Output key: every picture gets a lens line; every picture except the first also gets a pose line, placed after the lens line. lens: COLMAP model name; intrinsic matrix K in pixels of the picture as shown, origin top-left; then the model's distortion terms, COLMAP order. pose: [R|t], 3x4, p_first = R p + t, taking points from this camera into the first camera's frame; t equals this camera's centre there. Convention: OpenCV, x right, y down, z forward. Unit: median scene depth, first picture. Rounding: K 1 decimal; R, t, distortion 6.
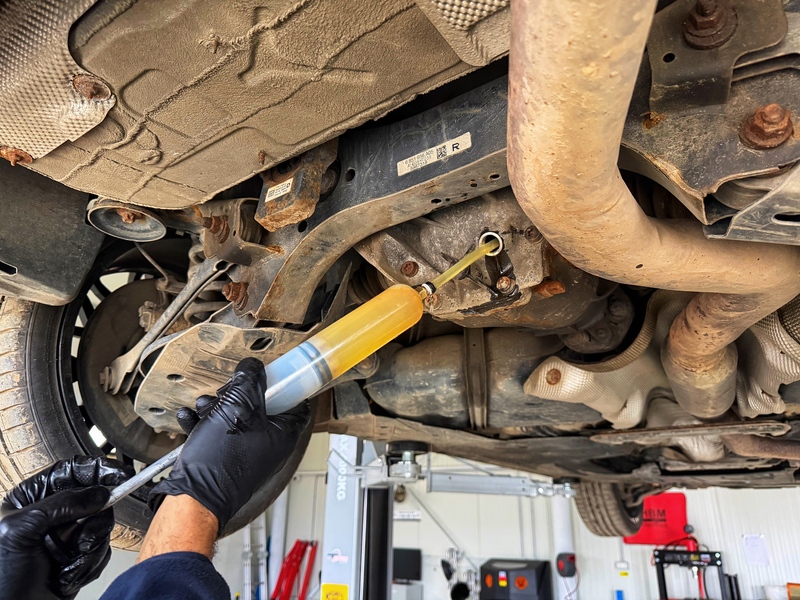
lens RADIAL K [[578.2, 0, 400.0], [0, 578.2, 300.0], [0, 0, 1]] dist [0.000340, -0.006617]
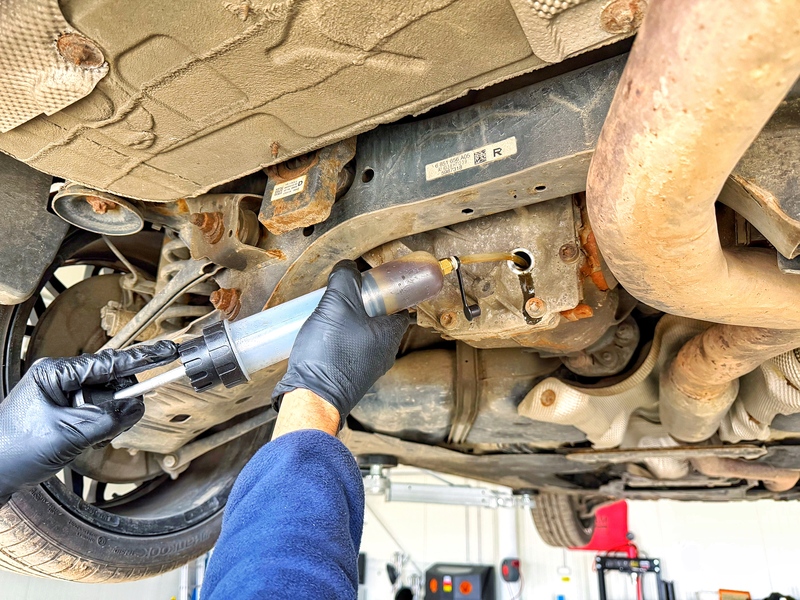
lens RADIAL K [[580.6, 0, 400.0], [0, 580.6, 300.0], [0, 0, 1]] dist [-0.004646, -0.000876]
pose [[0.995320, 0.044511, 0.085772, -0.075519], [-0.044677, 0.999001, 0.000020, -0.019895], [-0.085686, -0.003852, 0.996315, 0.078215]]
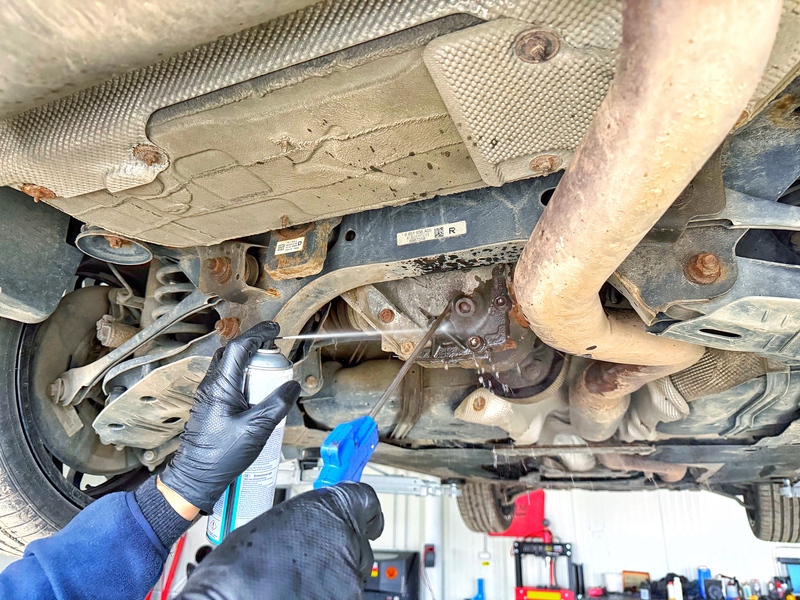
lens RADIAL K [[574.6, 0, 400.0], [0, 574.6, 300.0], [0, 0, 1]] dist [0.064669, -0.118611]
pose [[0.976722, 0.080027, 0.199021, -0.147593], [-0.083563, 0.996458, 0.009419, -0.079112], [-0.197563, -0.025831, 0.979950, -0.090246]]
